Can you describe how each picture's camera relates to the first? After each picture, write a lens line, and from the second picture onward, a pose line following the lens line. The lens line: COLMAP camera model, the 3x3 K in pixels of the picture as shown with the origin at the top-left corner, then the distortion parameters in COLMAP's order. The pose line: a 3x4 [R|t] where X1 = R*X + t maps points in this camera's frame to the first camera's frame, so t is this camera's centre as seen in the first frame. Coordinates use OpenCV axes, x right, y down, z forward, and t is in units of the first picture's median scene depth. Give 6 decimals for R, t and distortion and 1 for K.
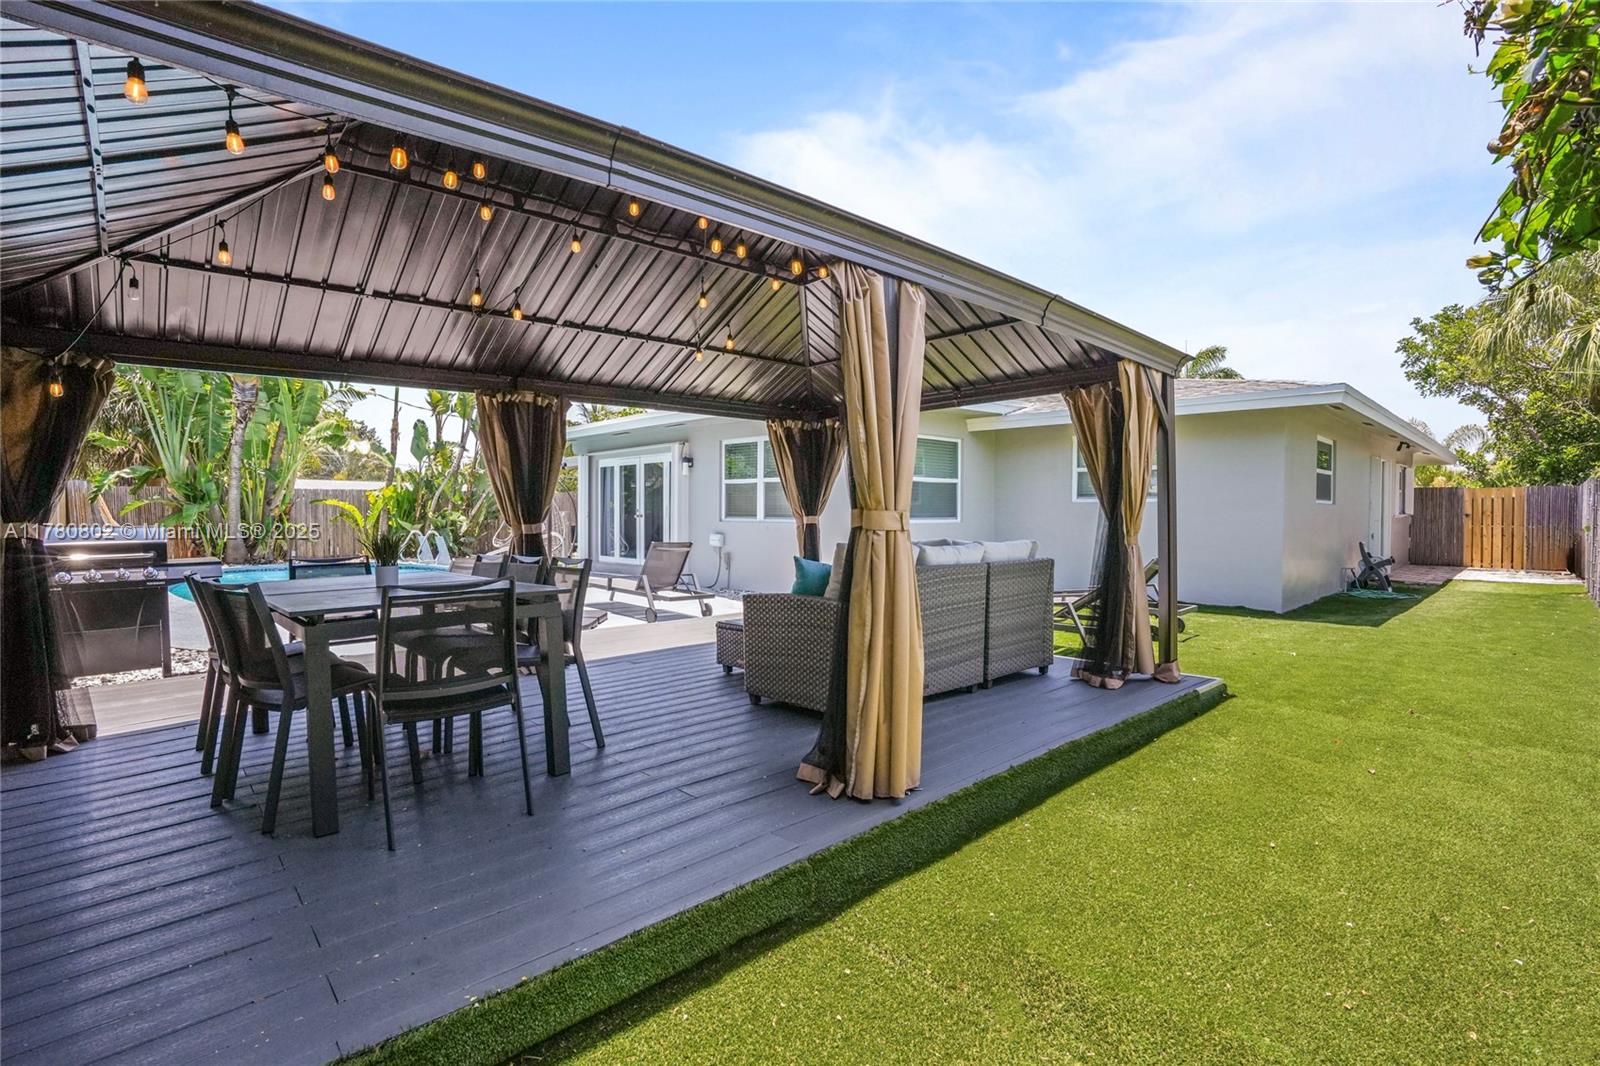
lens RADIAL K [[742.0, 0, 781.3], [0, 742.0, 526.3], [0, 0, 1]] dist [-0.057537, 0.018198]
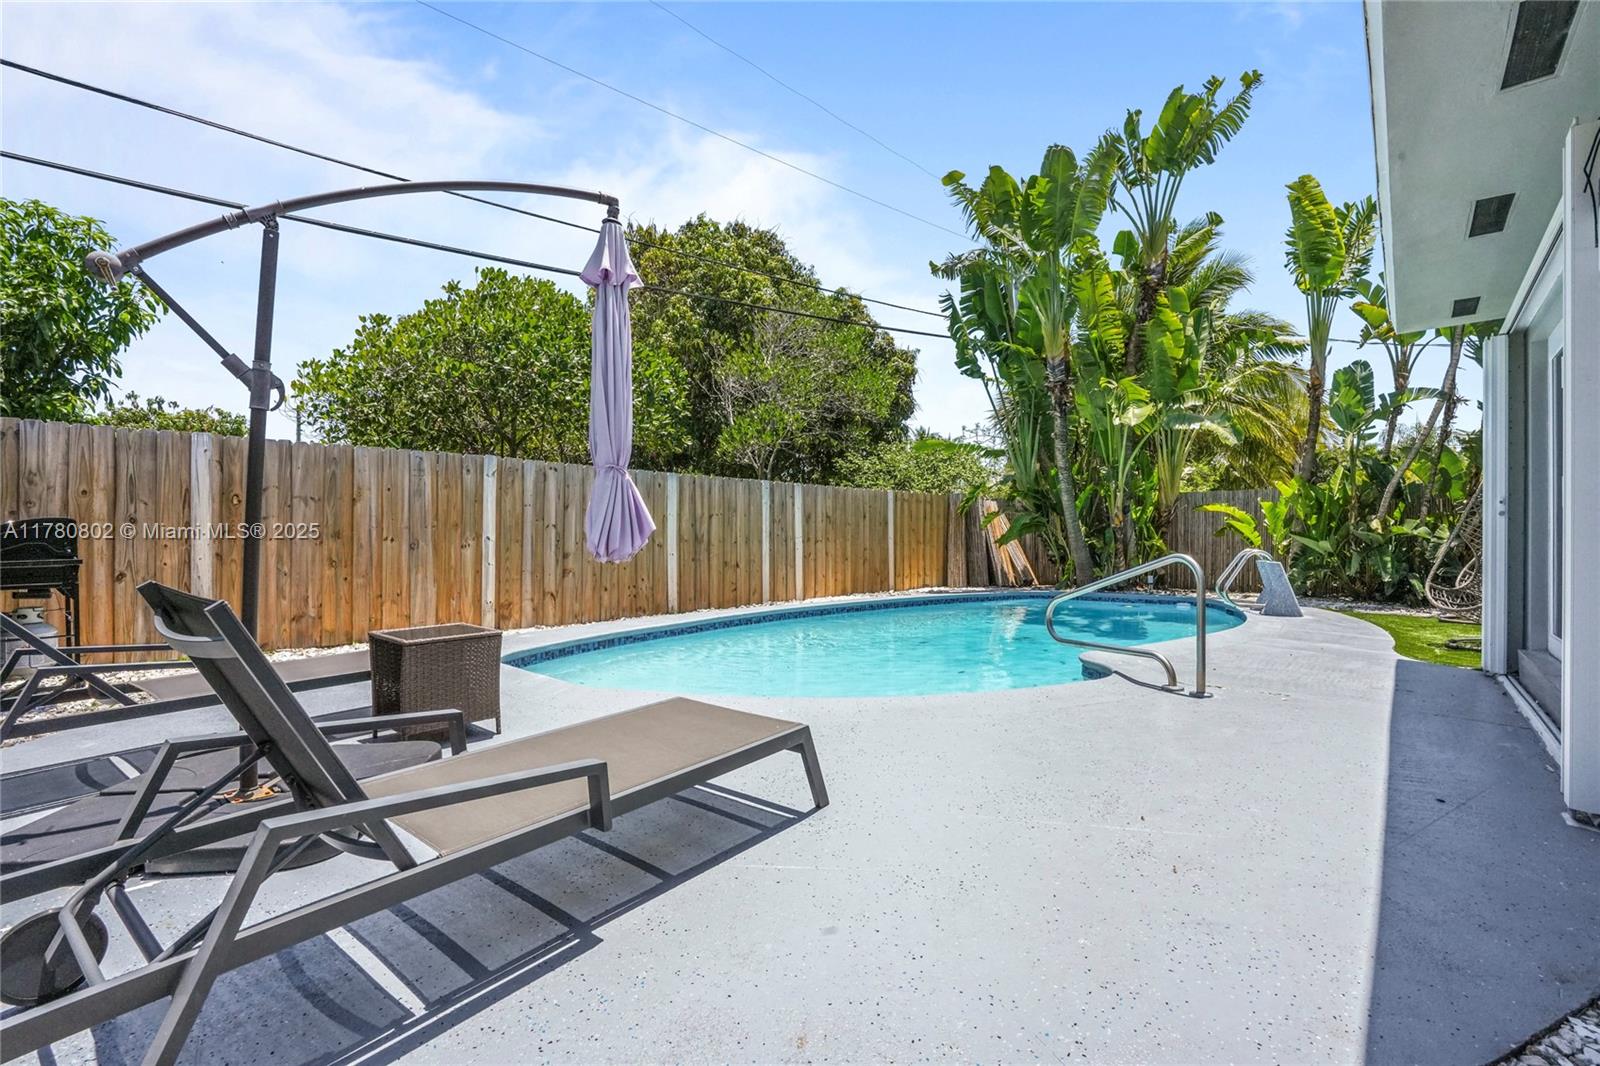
lens RADIAL K [[742.0, 0, 813.5], [0, 742.0, 532.8], [0, 0, 1]] dist [-0.057537, 0.018198]
pose [[0.113616, -0.005962, -0.993507, 0.081739], [-0.017374, 0.999817, -0.007986, 0.010289], [0.993373, 0.018169, 0.113492, 2.080039]]
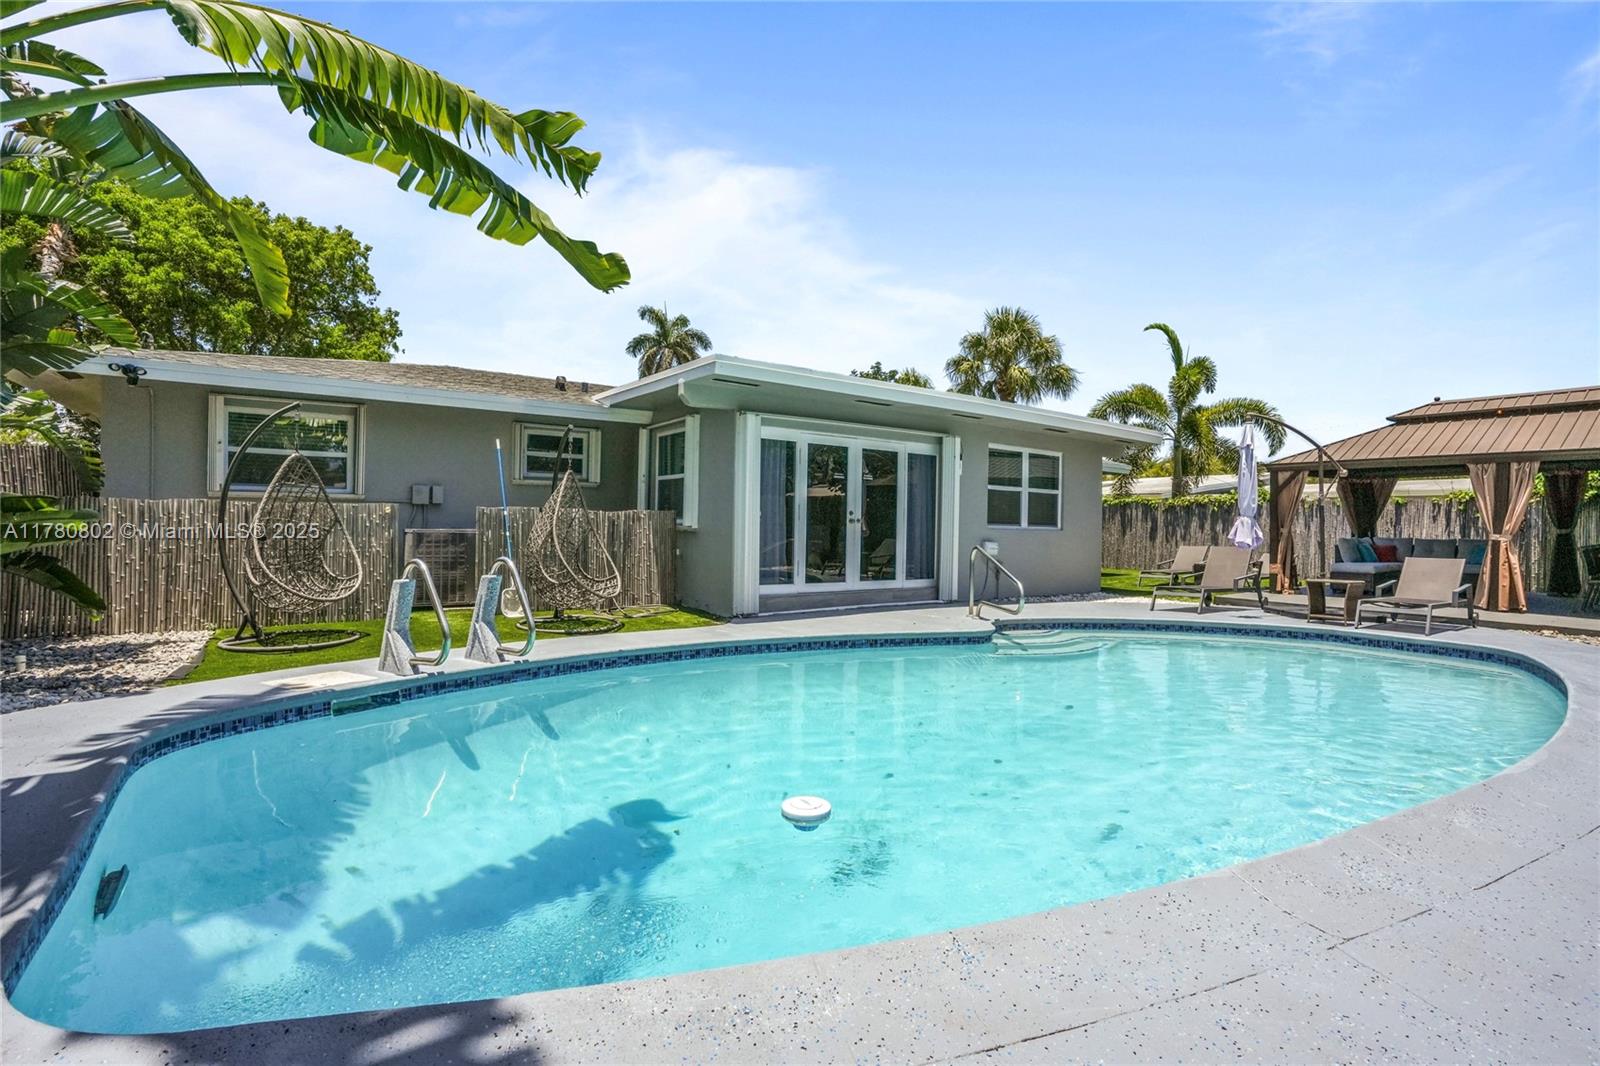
lens RADIAL K [[742.0, 0, 800.0], [0, 742.0, 526.2], [0, 0, 1]] dist [-0.057537, 0.018198]
pose [[0.159175, 0.000001, 0.987250, -2.634750], [0.002793, 0.999996, -0.000452, -0.027003], [-0.987246, 0.002829, 0.159174, 2.761707]]
